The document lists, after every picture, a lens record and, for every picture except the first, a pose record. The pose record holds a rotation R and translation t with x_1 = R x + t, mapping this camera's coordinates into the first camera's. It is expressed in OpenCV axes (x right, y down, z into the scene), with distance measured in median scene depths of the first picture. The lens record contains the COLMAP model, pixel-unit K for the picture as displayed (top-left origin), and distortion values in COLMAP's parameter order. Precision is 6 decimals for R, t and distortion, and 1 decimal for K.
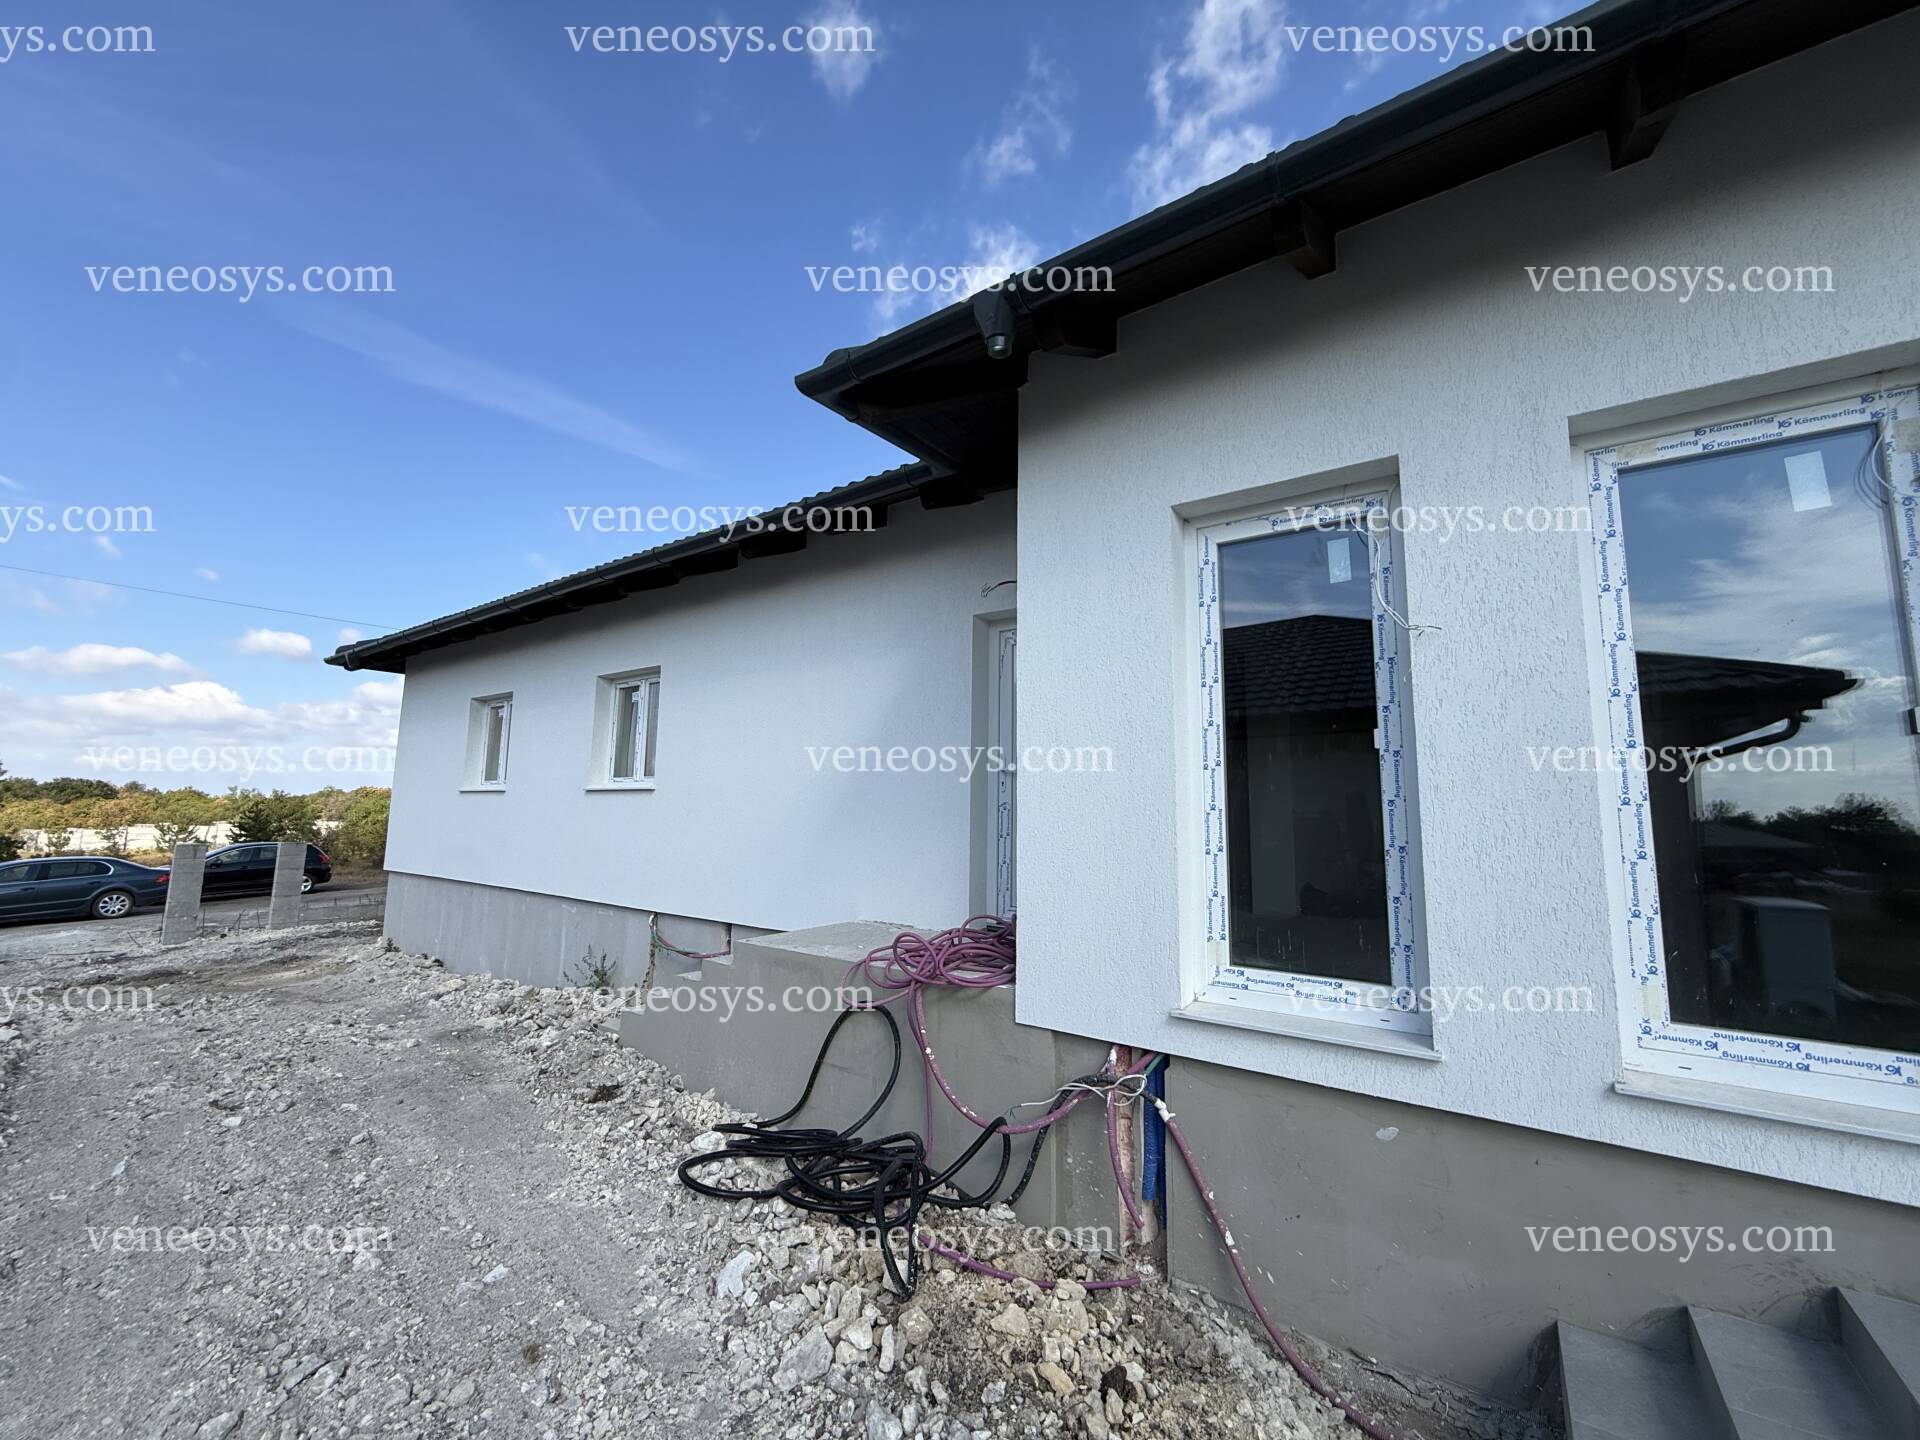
lens RADIAL K [[767.7, 0, 950.6], [0, 767.7, 720.2], [0, 0, 1]] dist [-0.002285, 0.000394]
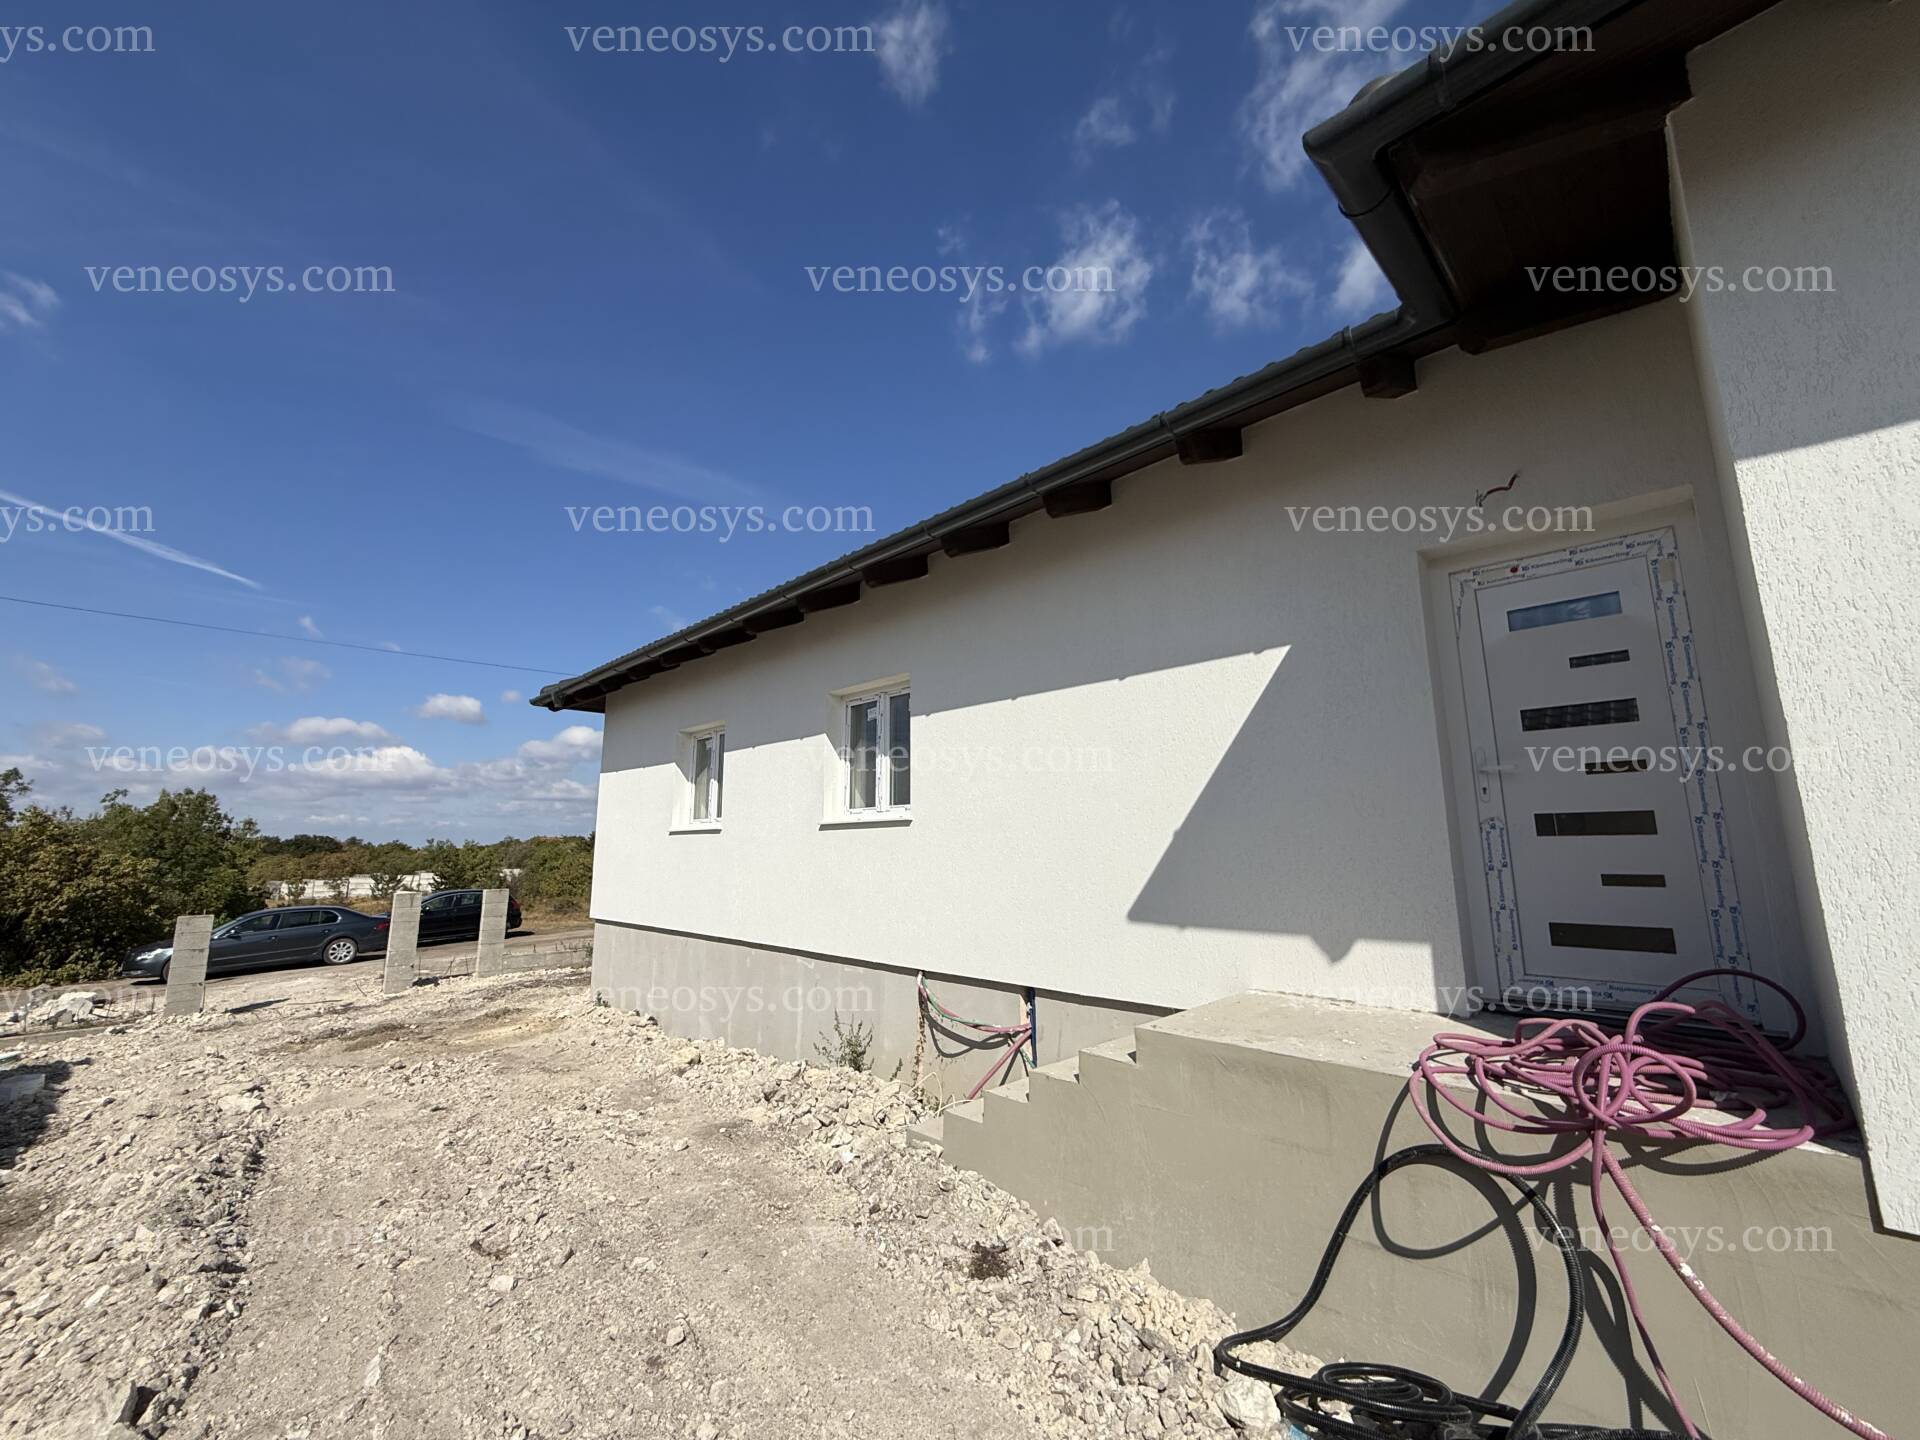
lens RADIAL K [[767.7, 0, 950.6], [0, 767.7, 720.2], [0, 0, 1]] dist [-0.002285, 0.000394]
pose [[0.987016, -0.048976, -0.152972, -0.140545], [0.041776, 0.997878, -0.049937, 0.016754], [0.155093, 0.042898, 0.986968, 0.120047]]
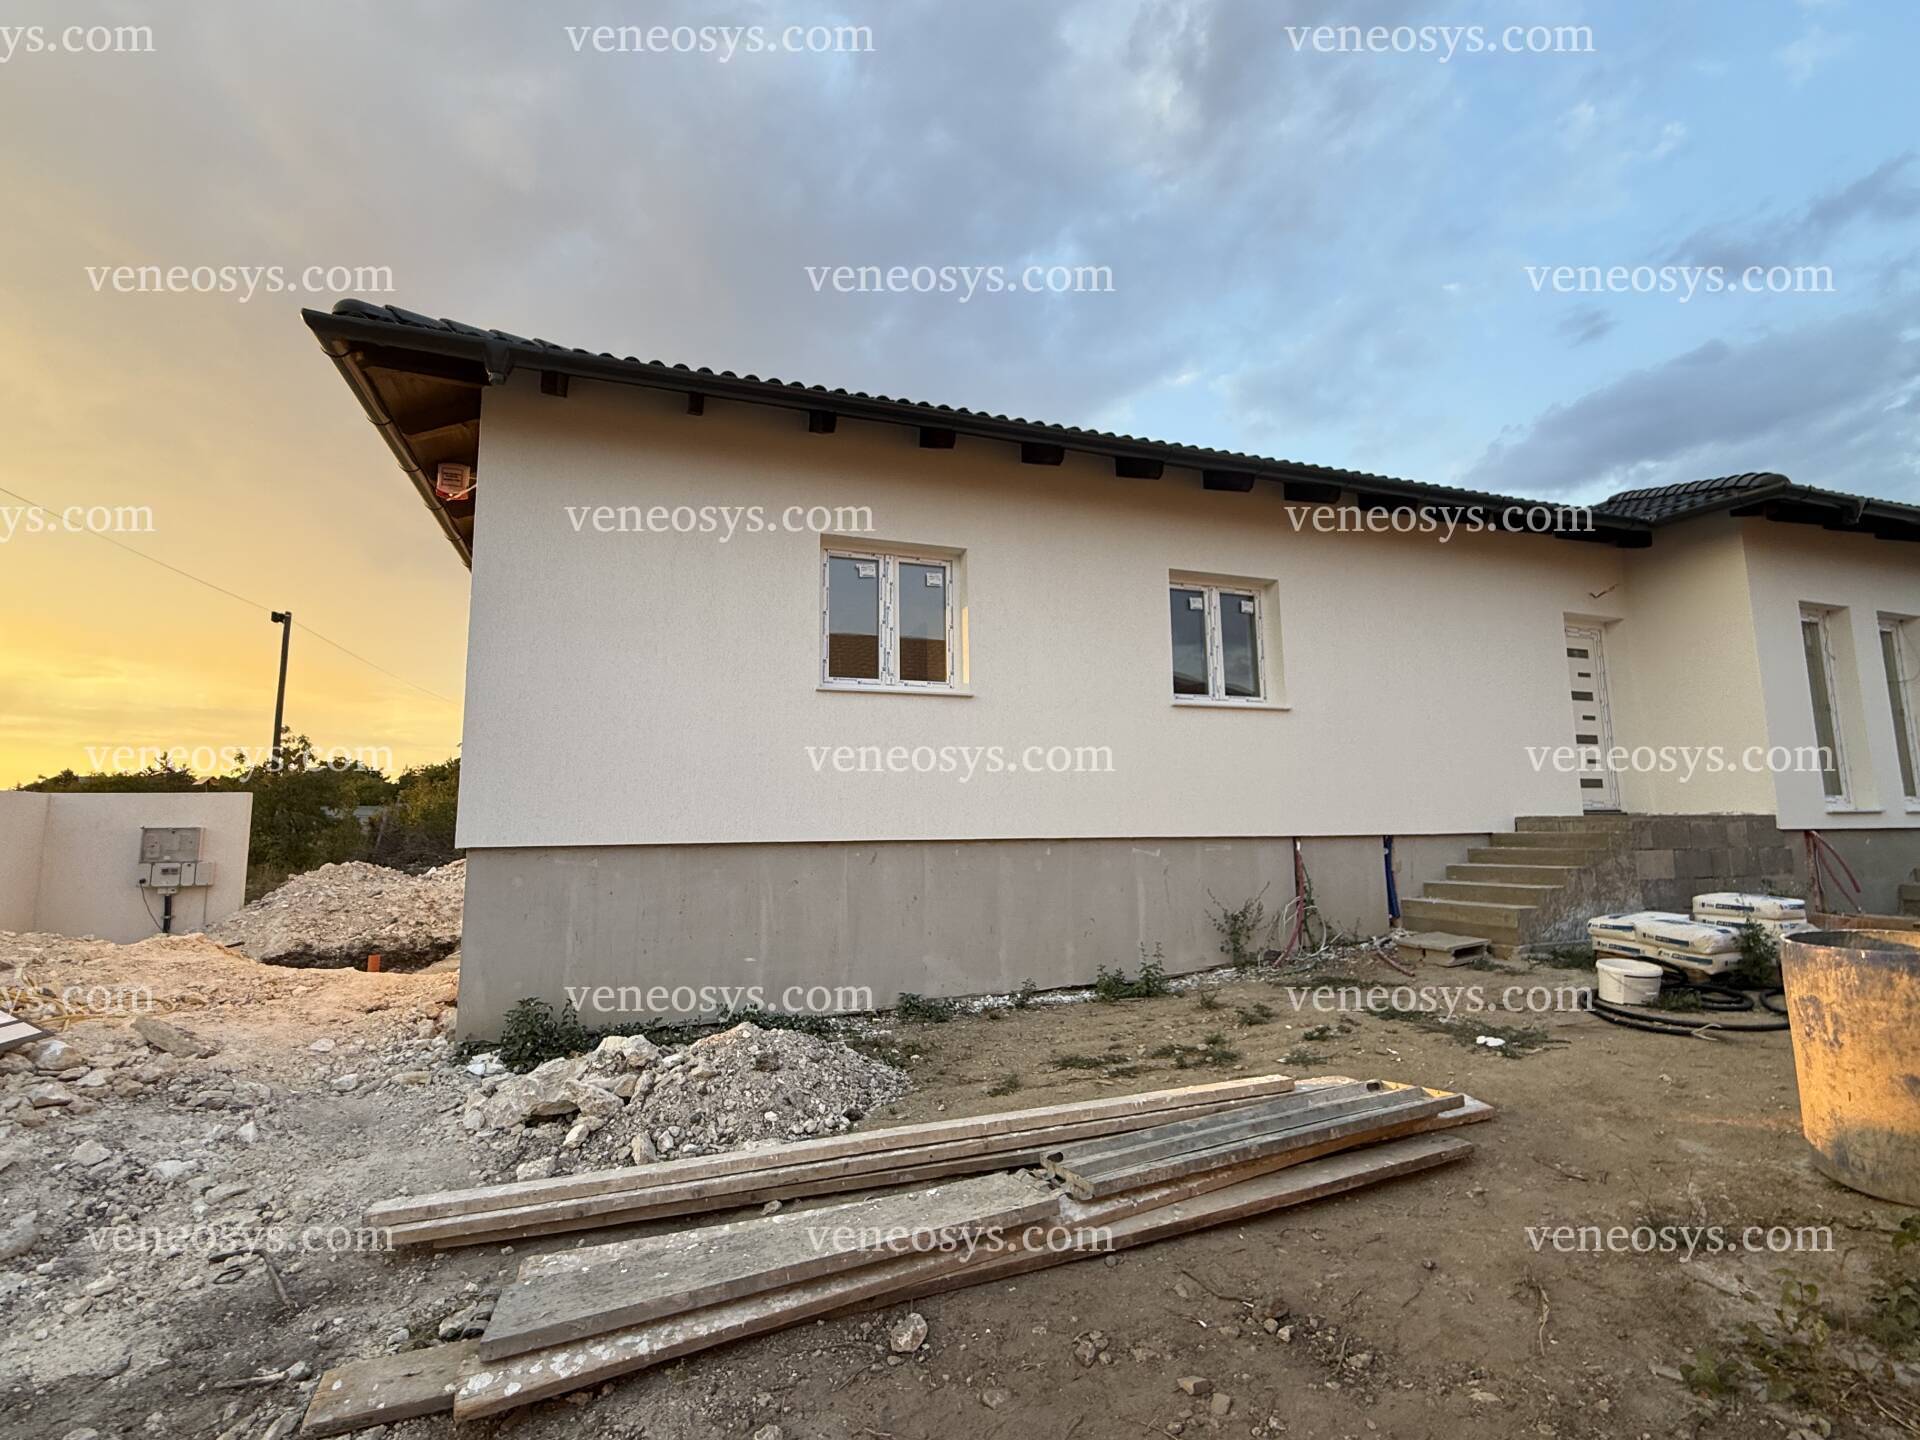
lens RADIAL K [[912.7, 0, 960.0], [0, 912.7, 720.0], [0, 0, 1]] dist [-0.014051, -0.000028]
pose [[0.558812, 0.076896, 0.825722, -1.017662], [-0.080189, 0.996036, -0.038488, 0.117192], [-0.825408, -0.044706, 0.562763, 0.465021]]
